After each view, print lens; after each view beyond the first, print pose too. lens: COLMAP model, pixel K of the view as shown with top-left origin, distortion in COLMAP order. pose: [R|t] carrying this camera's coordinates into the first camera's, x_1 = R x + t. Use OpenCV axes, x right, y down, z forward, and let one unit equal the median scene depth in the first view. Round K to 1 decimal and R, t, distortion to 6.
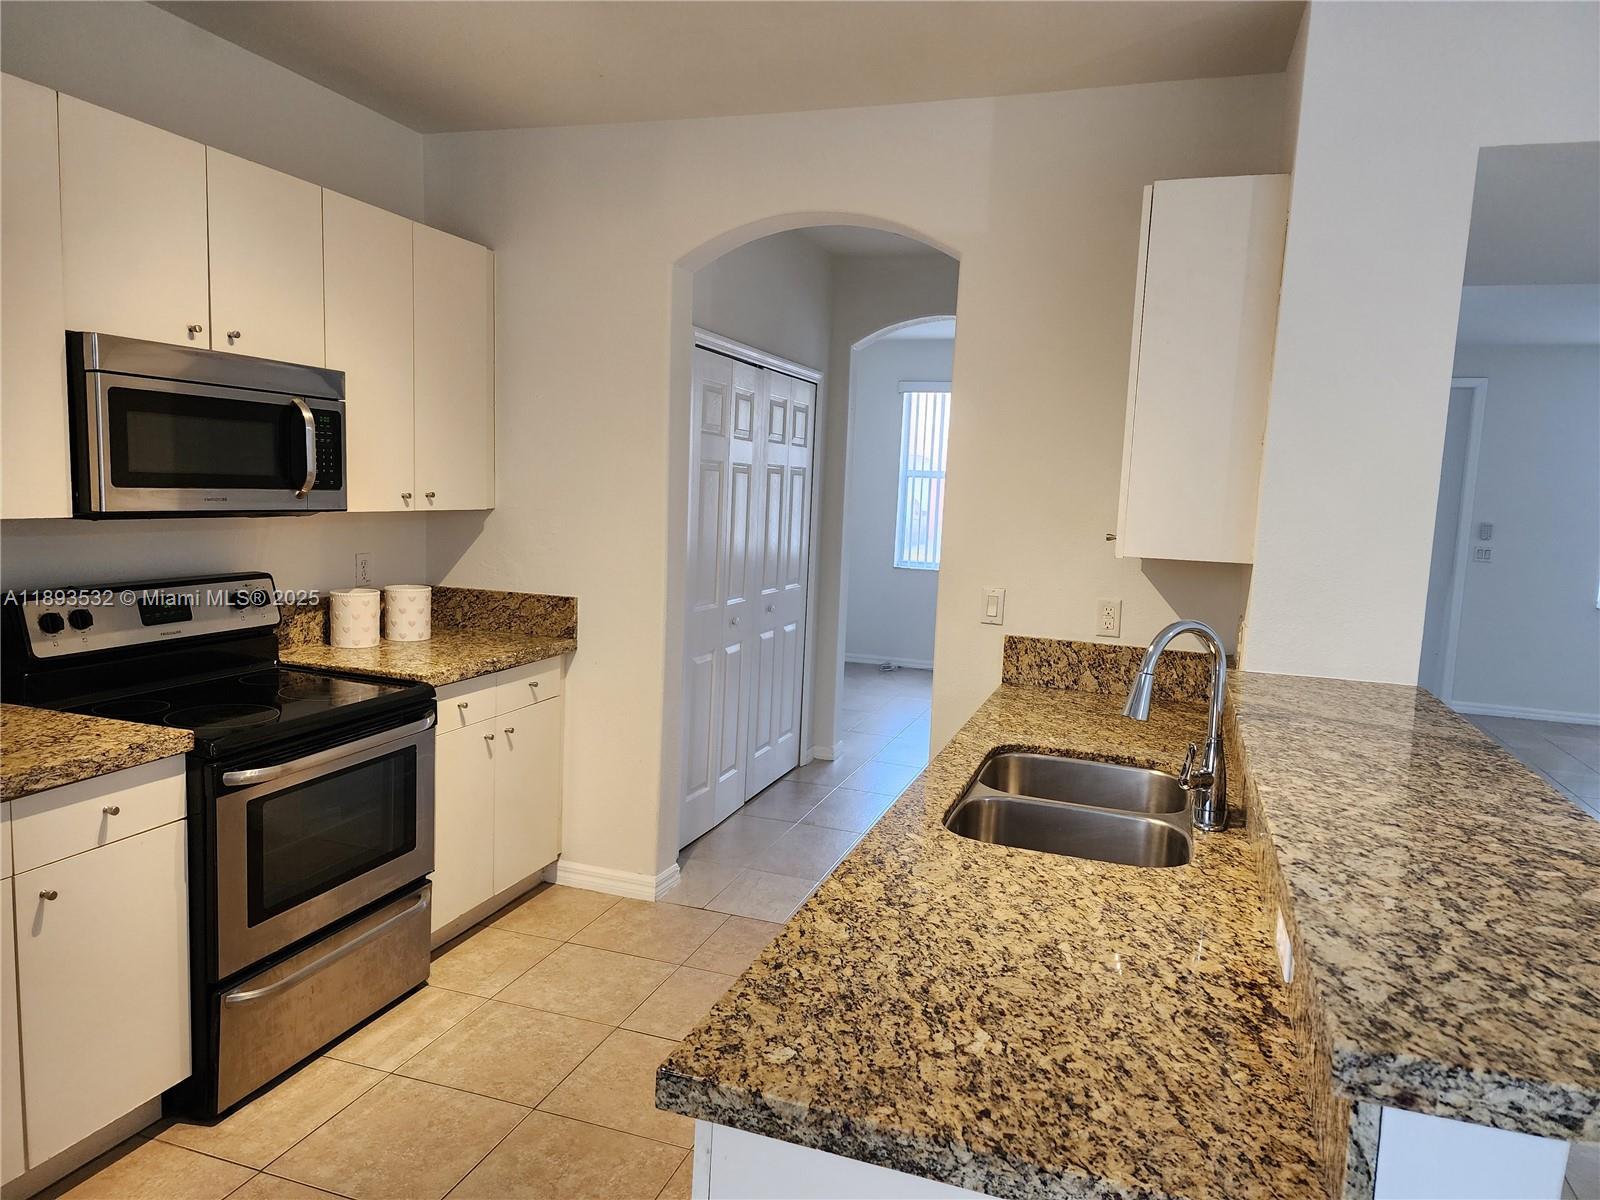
lens RADIAL K [[1060.0, 0, 784.4], [0, 1060.0, 598.9], [0, 0, 1]] dist [0.081376, -0.070830]
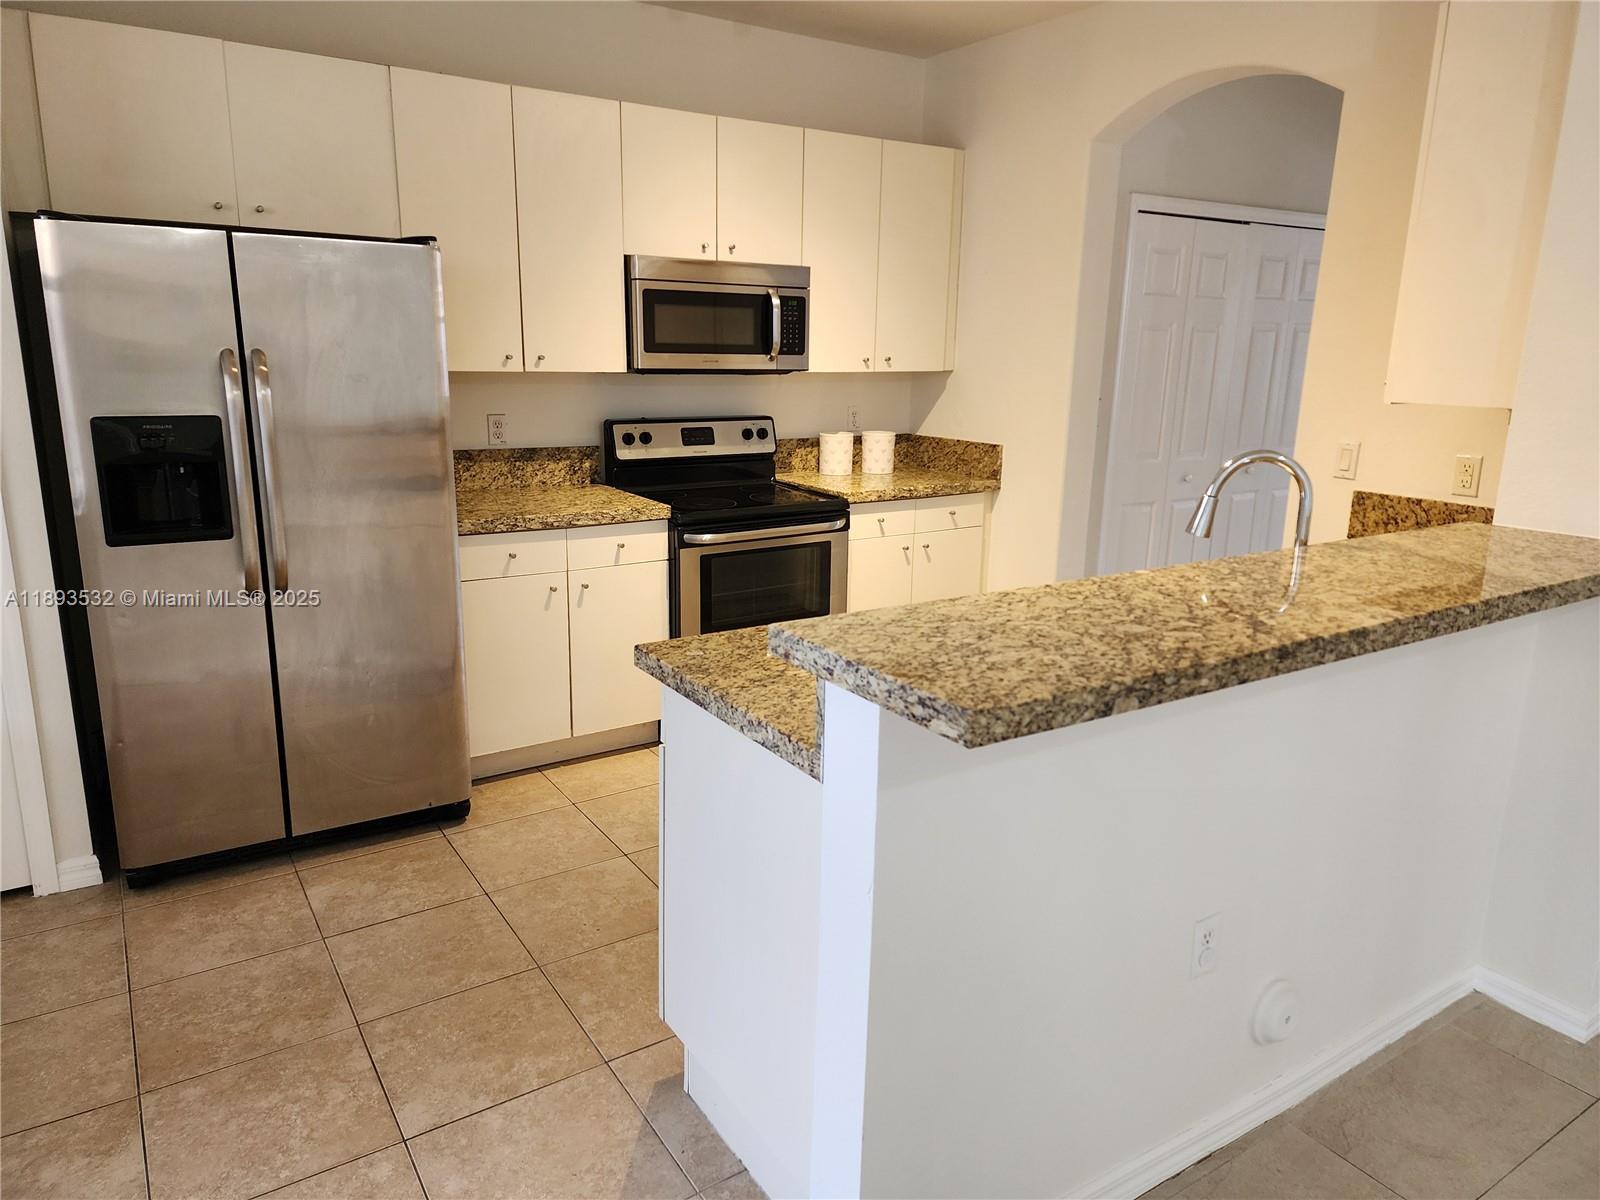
lens RADIAL K [[1060.0, 0, 797.7], [0, 1060.0, 588.8], [0, 0, 1]] dist [0.081376, -0.070830]
pose [[0.785917, 0.114821, -0.607578, 0.571651], [-0.053369, 0.991537, 0.118348, 0.046179], [0.616025, -0.060585, 0.785394, -0.135579]]
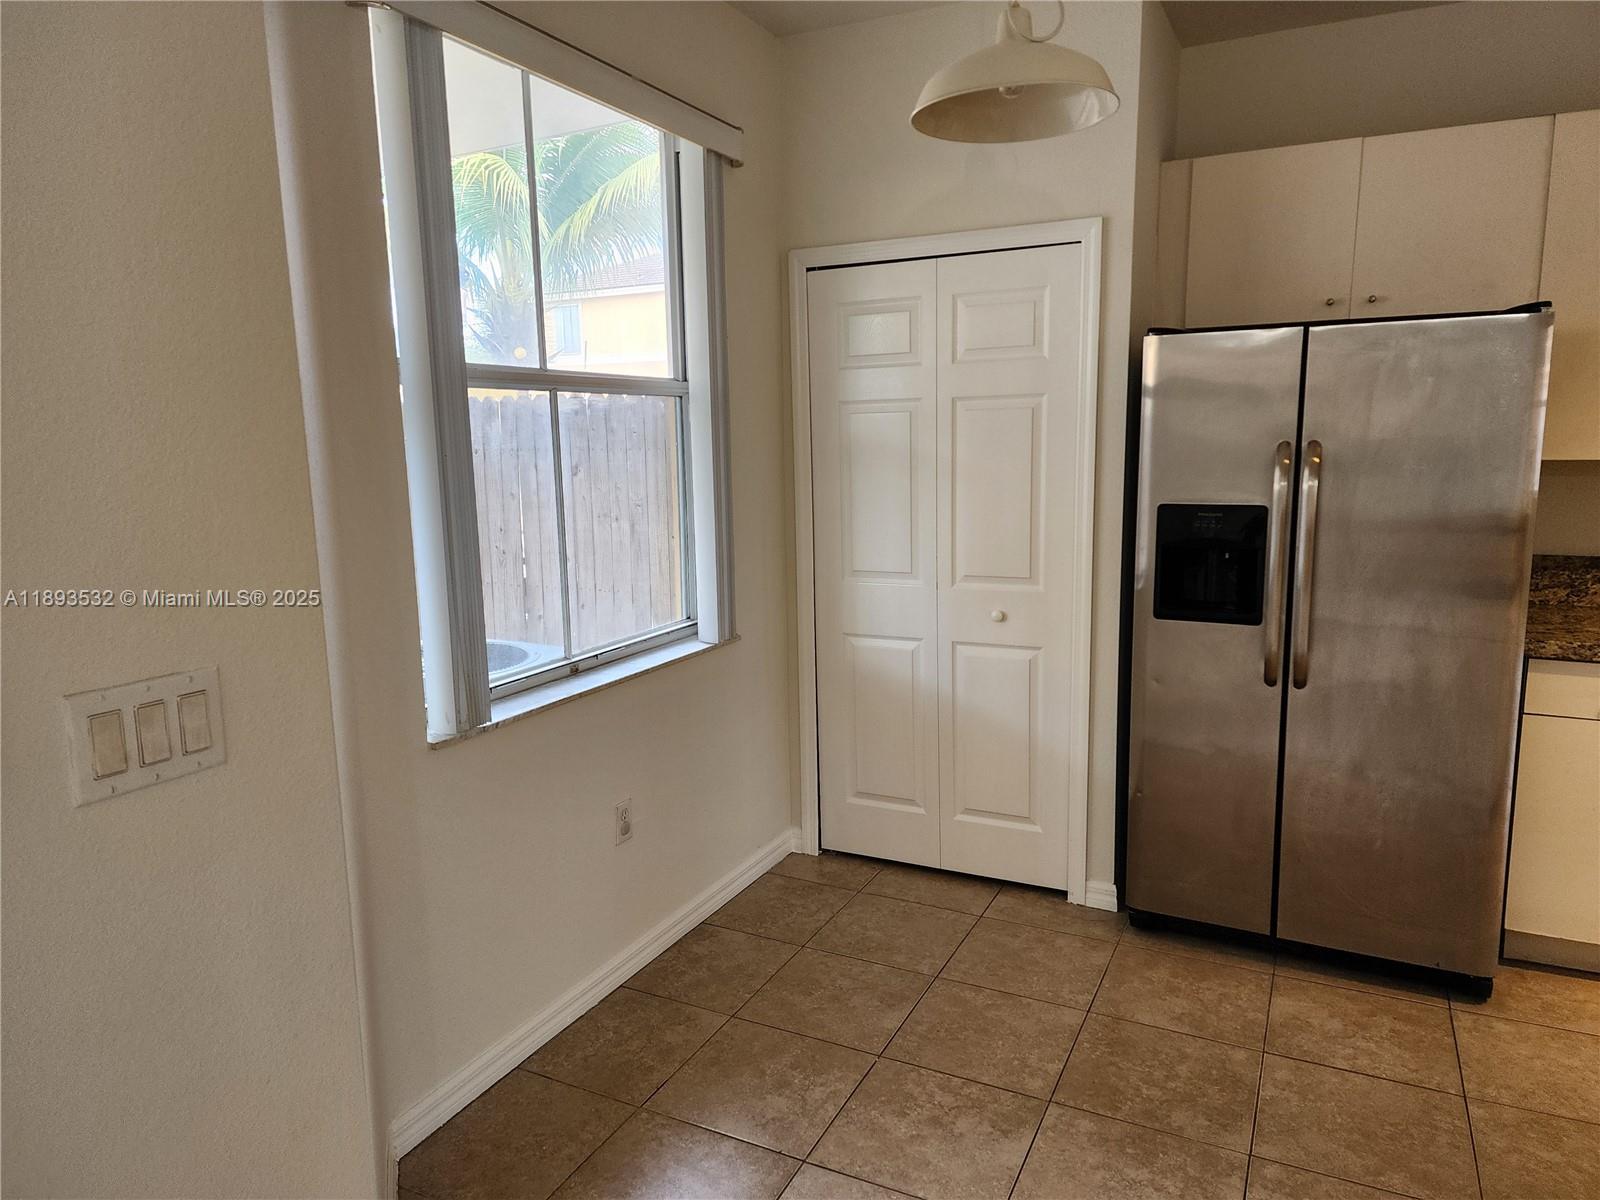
lens RADIAL K [[1060.0, 0, 811.5], [0, 1060.0, 604.8], [0, 0, 1]] dist [0.081376, -0.070830]
pose [[-0.138158, 0.117513, -0.983414, 0.606159], [-0.095893, 0.986684, 0.131376, 0.031970], [0.985757, 0.112453, -0.125049, 0.071149]]
